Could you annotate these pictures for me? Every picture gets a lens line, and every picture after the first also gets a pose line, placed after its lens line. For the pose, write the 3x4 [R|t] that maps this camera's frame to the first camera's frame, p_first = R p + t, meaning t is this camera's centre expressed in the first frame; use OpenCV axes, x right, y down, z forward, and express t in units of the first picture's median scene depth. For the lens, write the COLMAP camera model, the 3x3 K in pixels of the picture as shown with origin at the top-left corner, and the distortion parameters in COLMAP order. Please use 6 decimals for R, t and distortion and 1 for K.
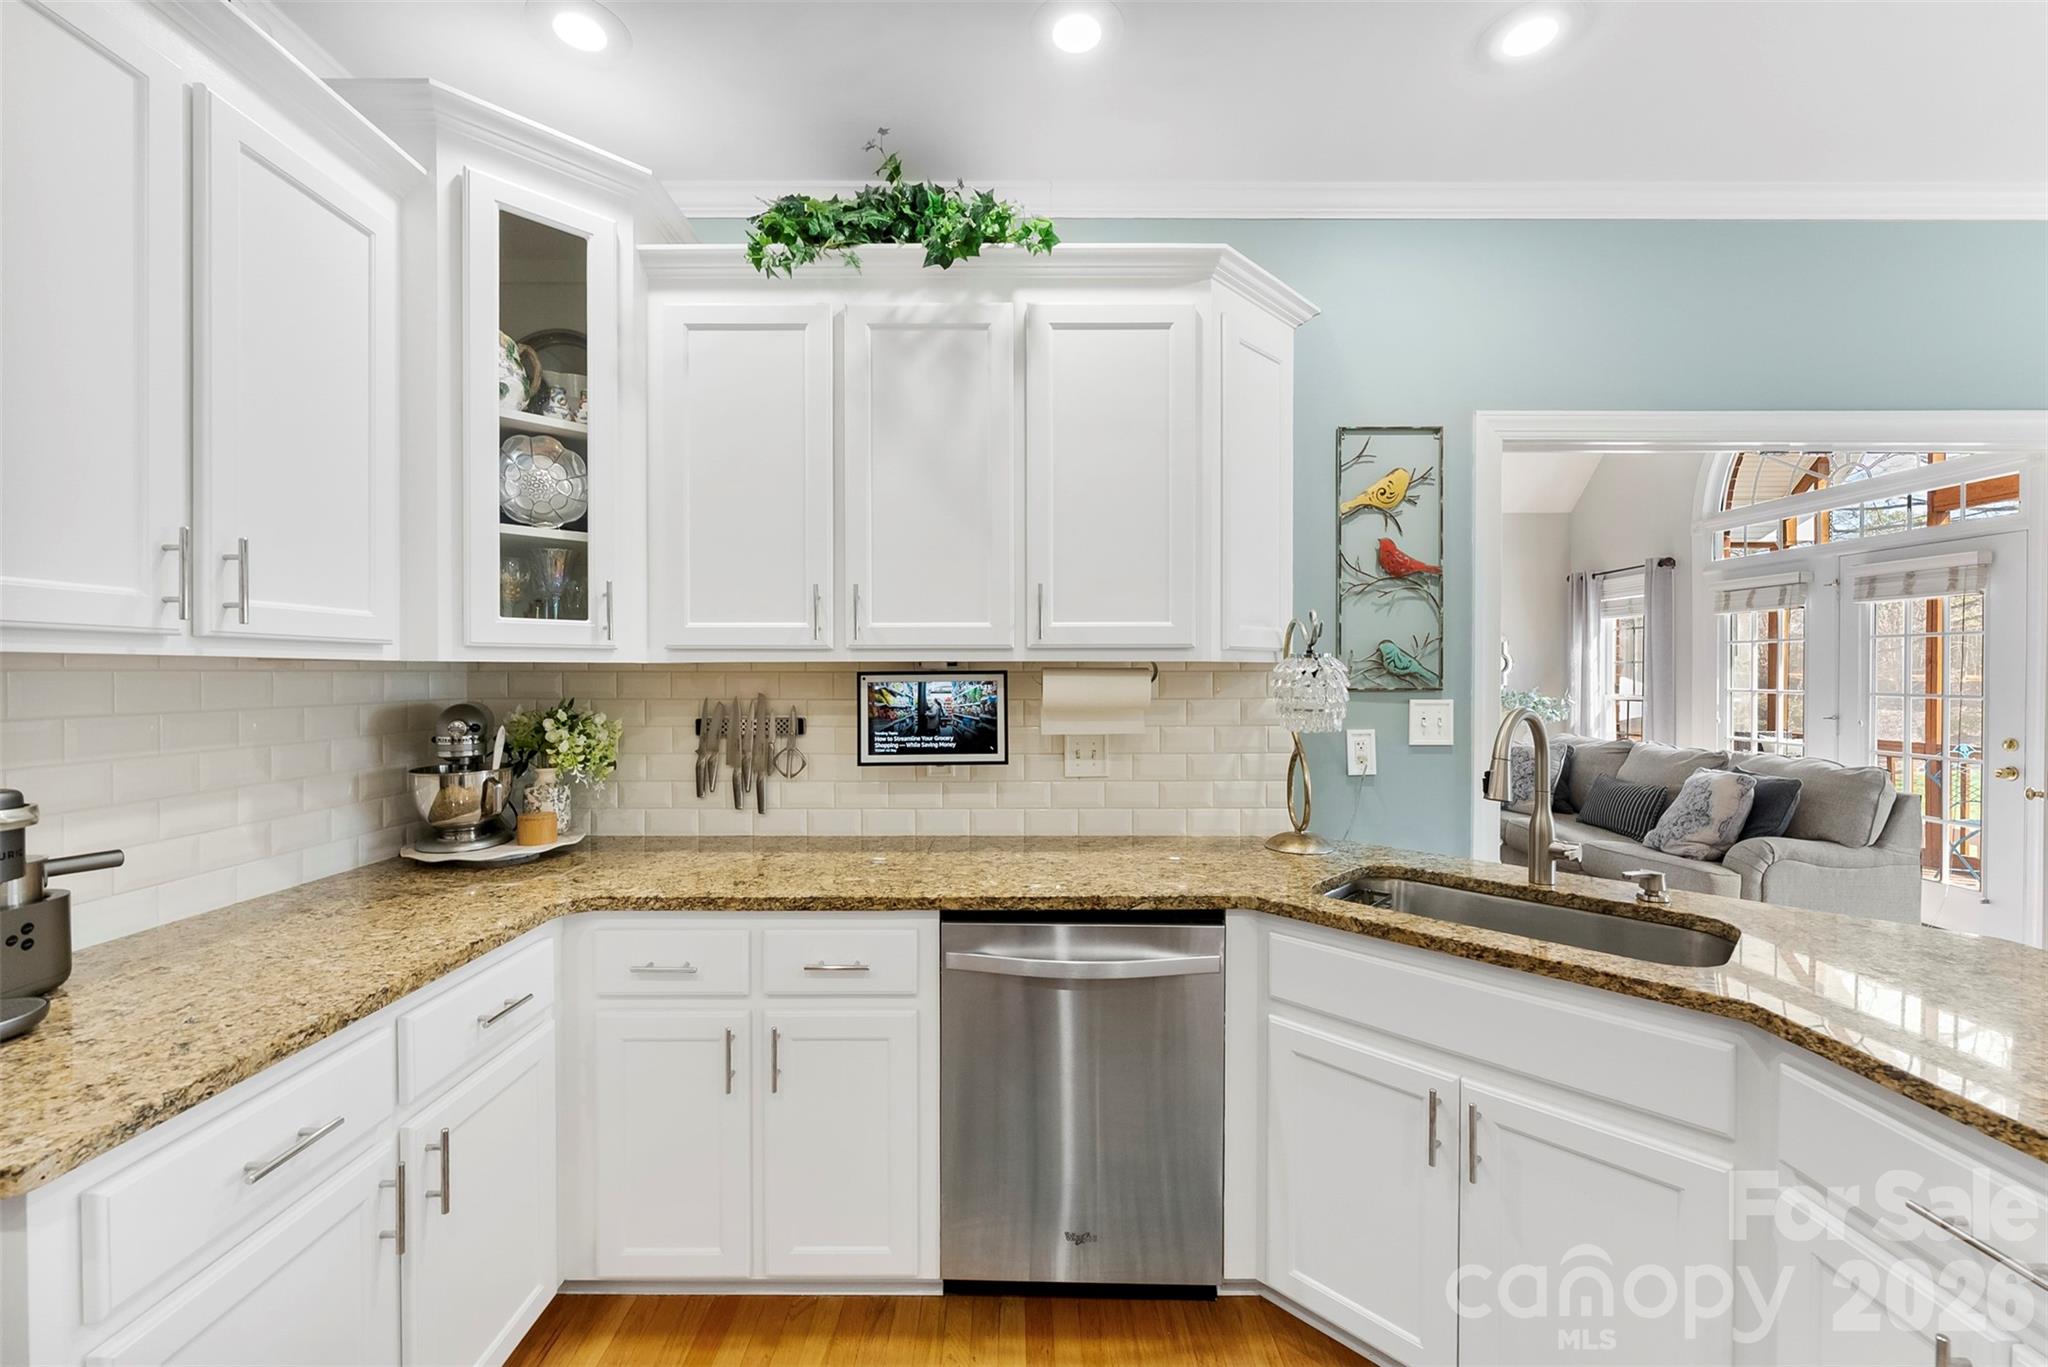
lens RADIAL K [[834.8, 0, 1028.3], [0, 834.8, 678.5], [0, 0, 1]] dist [-0.007069, 0.001353]
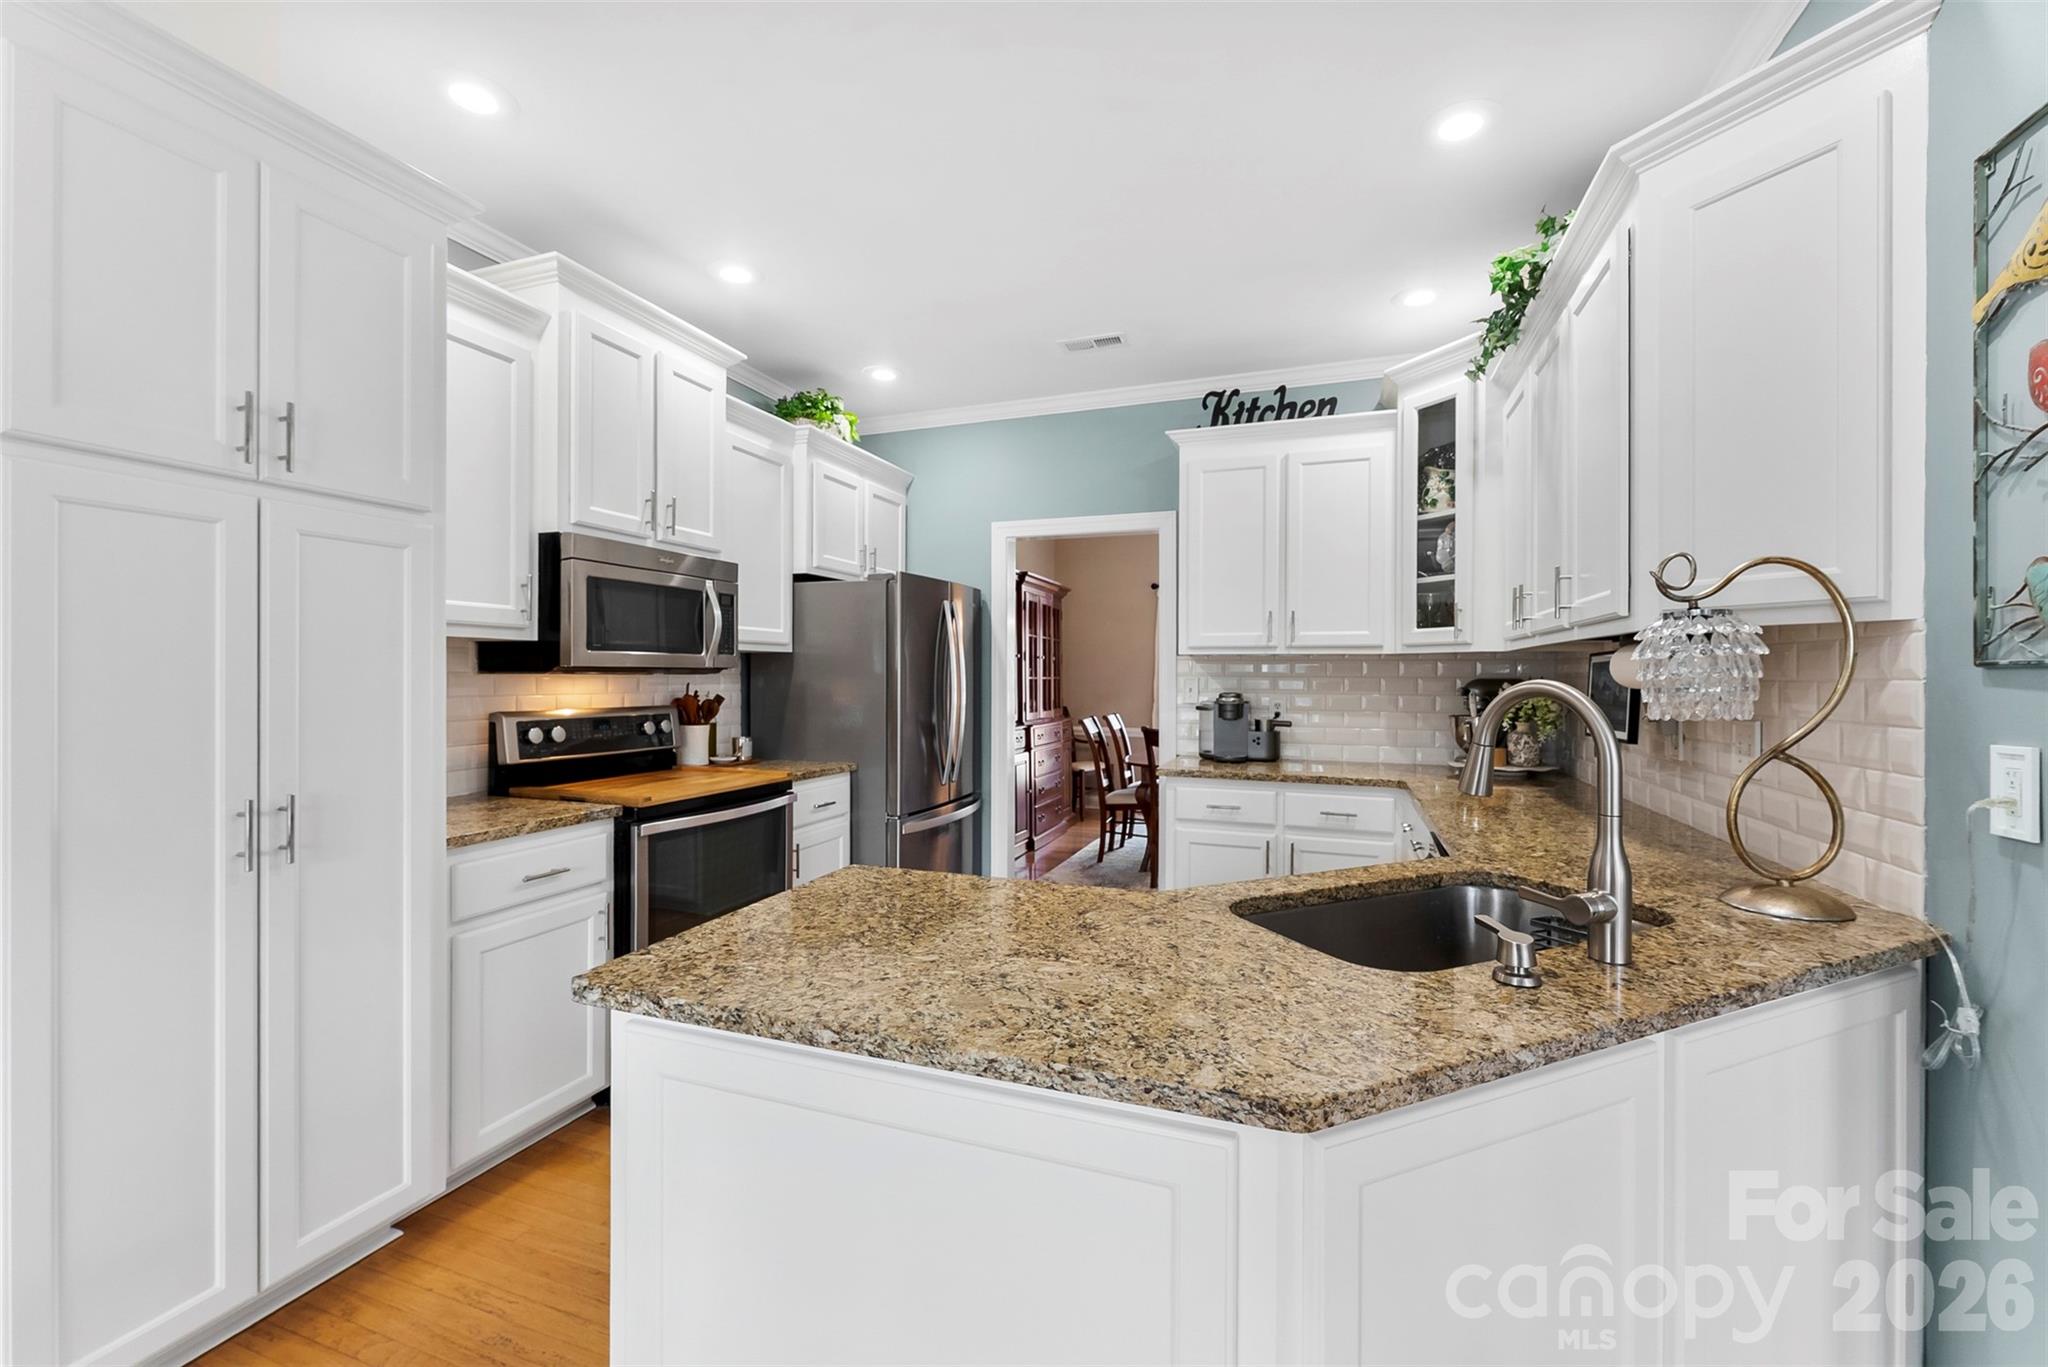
lens RADIAL K [[834.8, 0, 1022.4], [0, 834.8, 684.3], [0, 0, 1]] dist [-0.007069, 0.001353]
pose [[-0.354298, 0.008789, -0.935091, 1.174078], [-0.011061, 0.999846, 0.013589, 0.028107], [0.935067, 0.015158, -0.354147, 0.689298]]
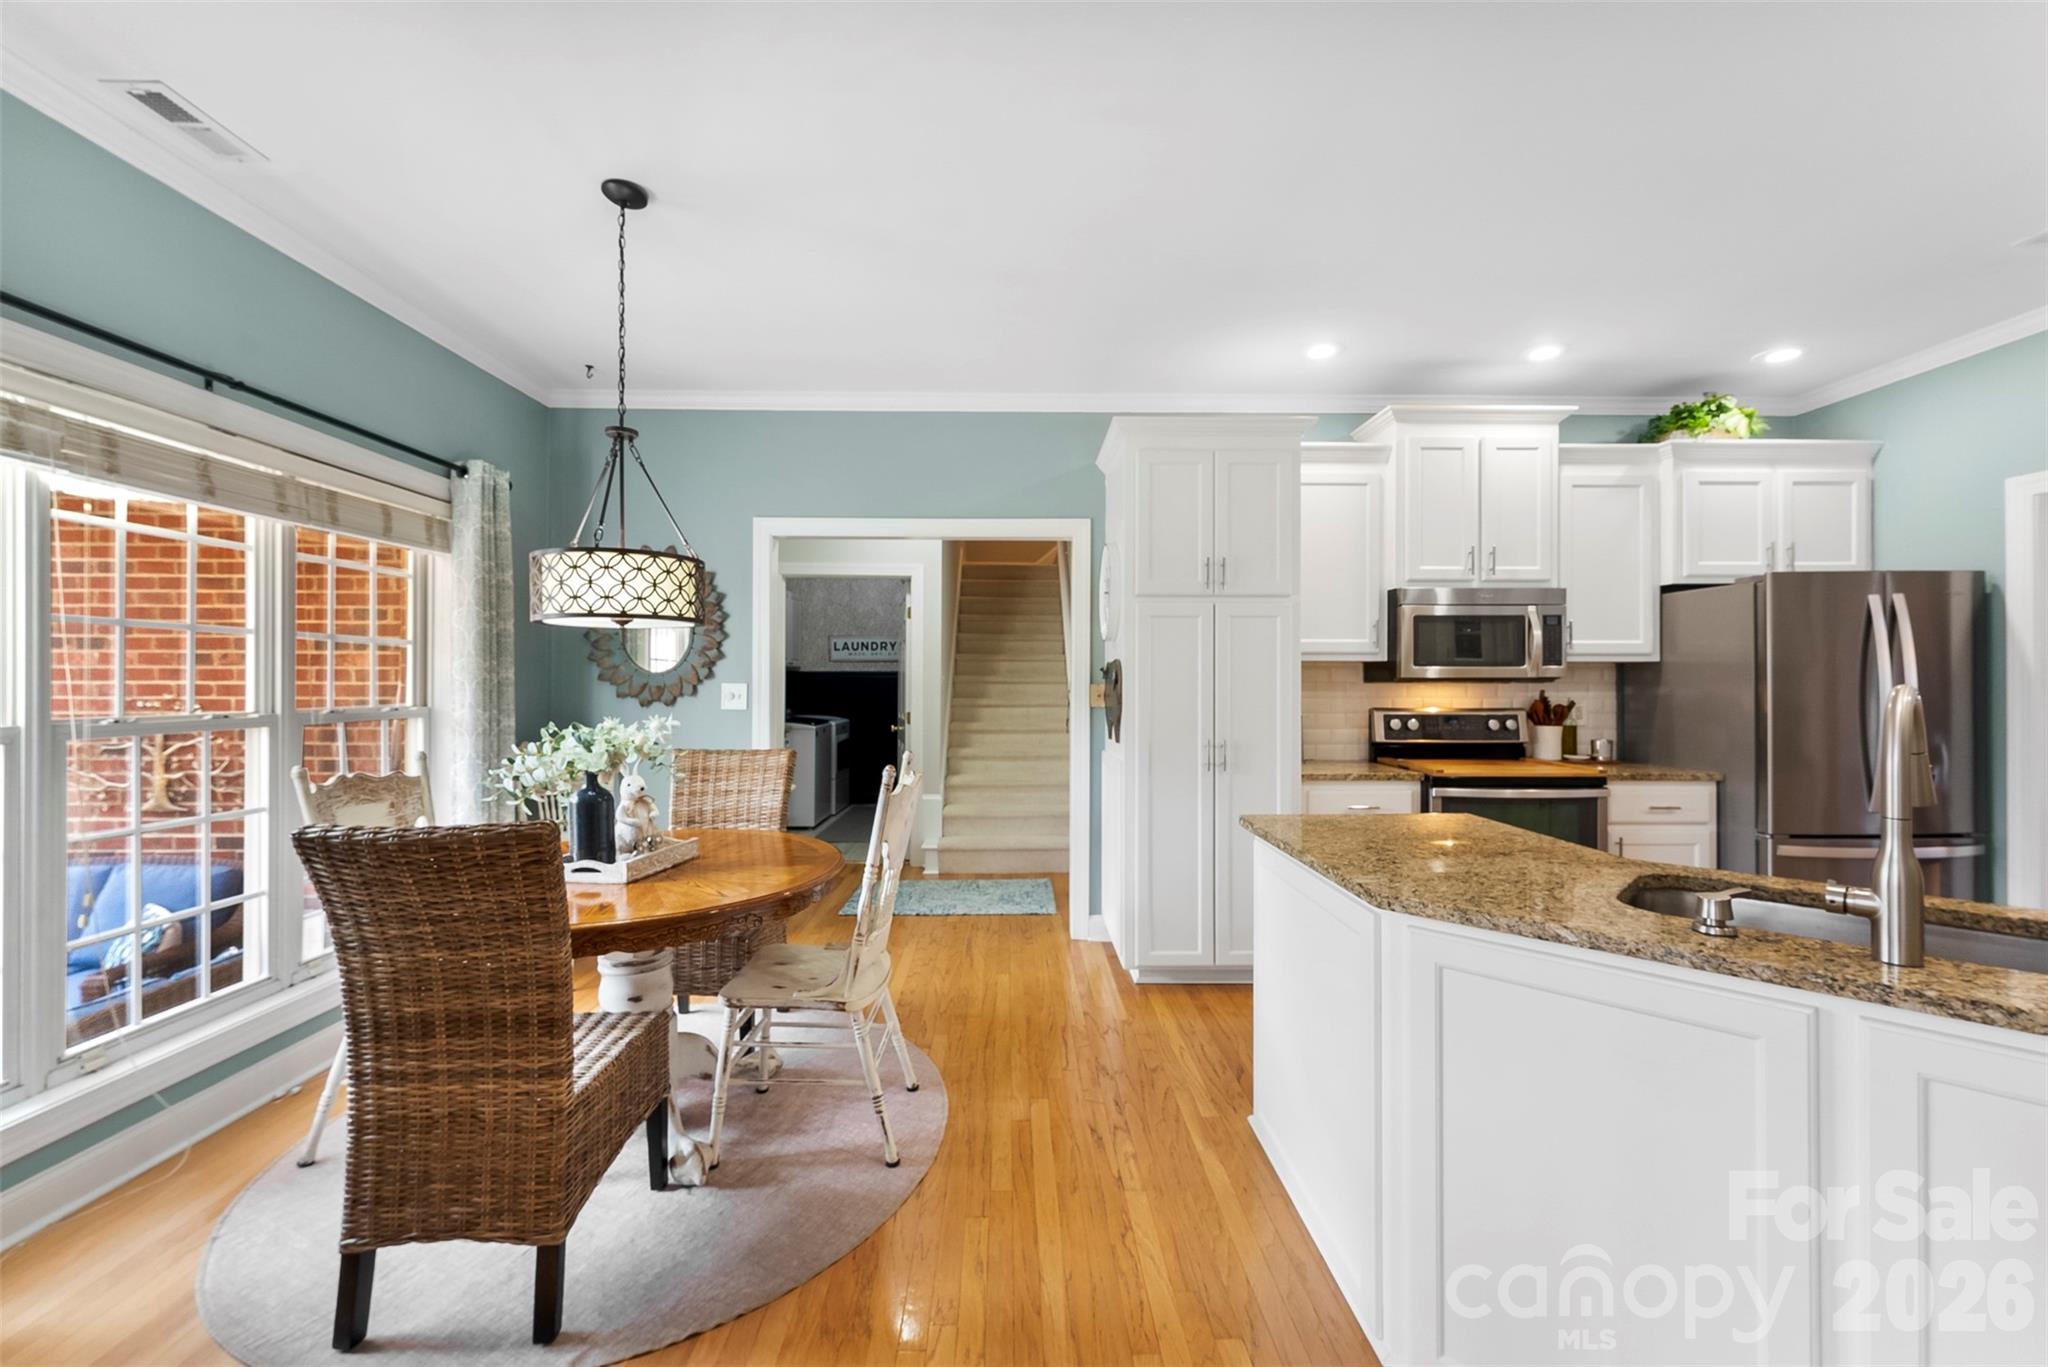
lens RADIAL K [[834.8, 0, 1018.6], [0, 834.8, 675.2], [0, 0, 1]] dist [-0.007069, 0.001353]
pose [[-0.999940, -0.000268, -0.010973, 1.121498], [-0.000275, 1.000000, 0.000626, 0.020026], [0.010973, 0.000628, -0.999940, 1.414793]]
